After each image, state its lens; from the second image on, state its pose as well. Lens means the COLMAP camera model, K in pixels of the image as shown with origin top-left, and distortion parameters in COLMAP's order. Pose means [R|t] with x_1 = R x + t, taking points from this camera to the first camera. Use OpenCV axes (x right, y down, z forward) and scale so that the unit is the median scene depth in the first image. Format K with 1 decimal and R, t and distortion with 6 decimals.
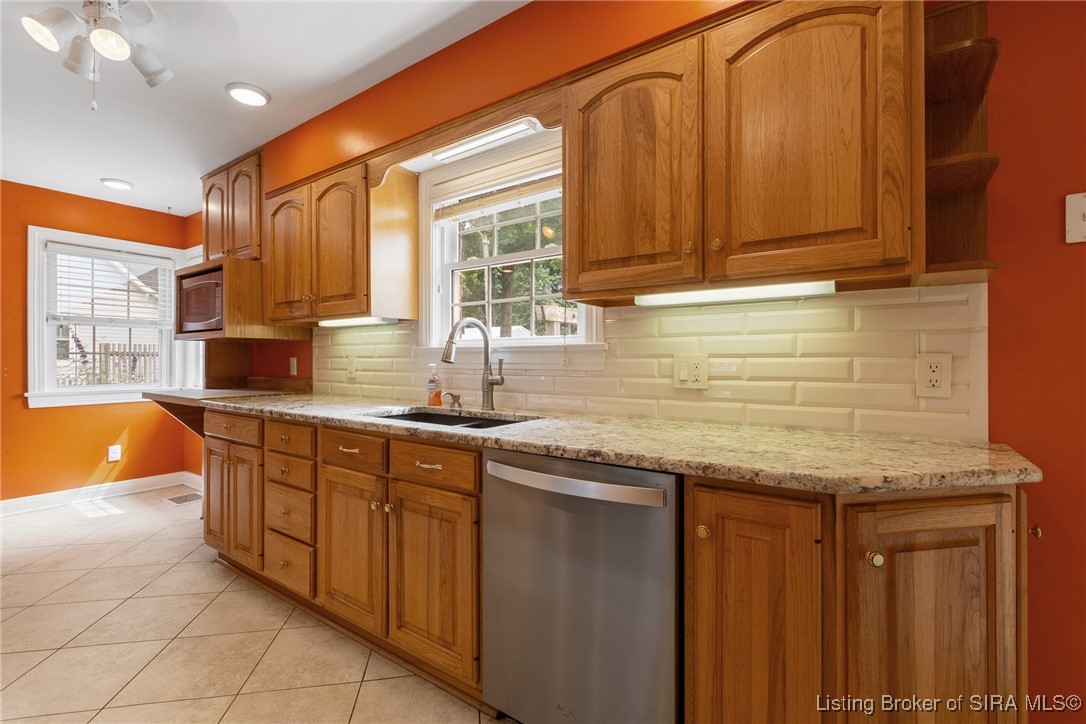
lens RADIAL K [[491.1, 0, 543.0], [0, 491.1, 360.4], [0, 0, 1]] dist [0.003951, 0.000133]
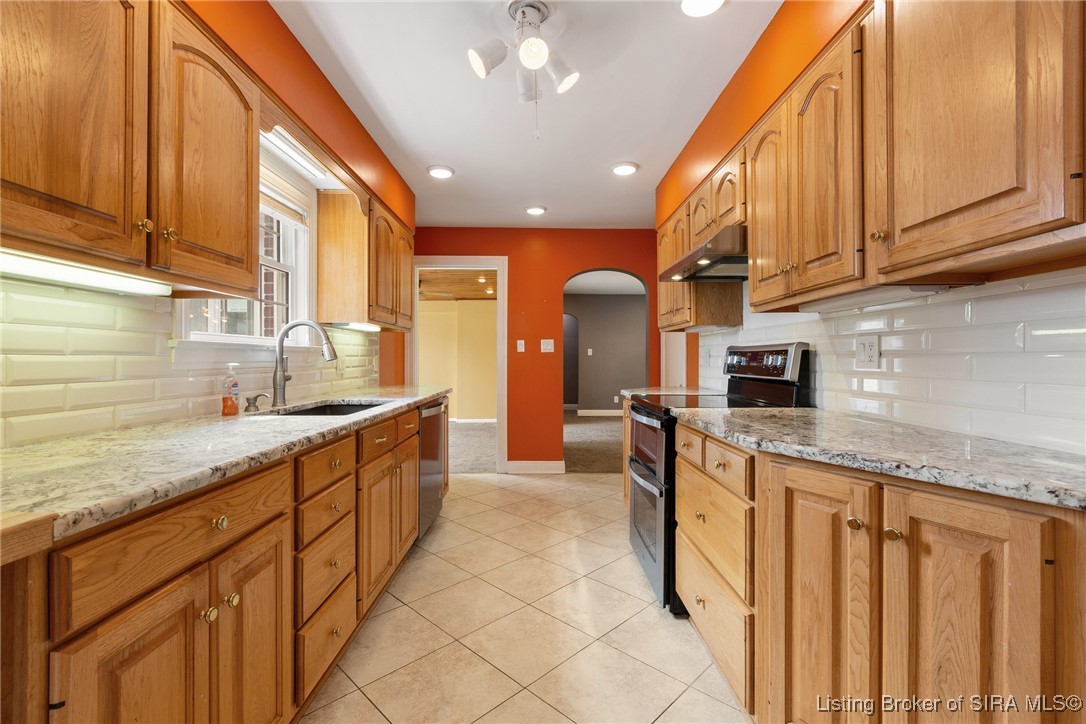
lens RADIAL K [[491.1, 0, 543.3], [0, 491.1, 360.4], [0, 0, 1]] dist [0.003951, 0.000133]
pose [[-0.594643, 0.001941, 0.803988, -1.308023], [0.002009, 0.999998, -0.000929, 0.003243], [-0.803987, 0.001063, -0.594645, 1.182520]]
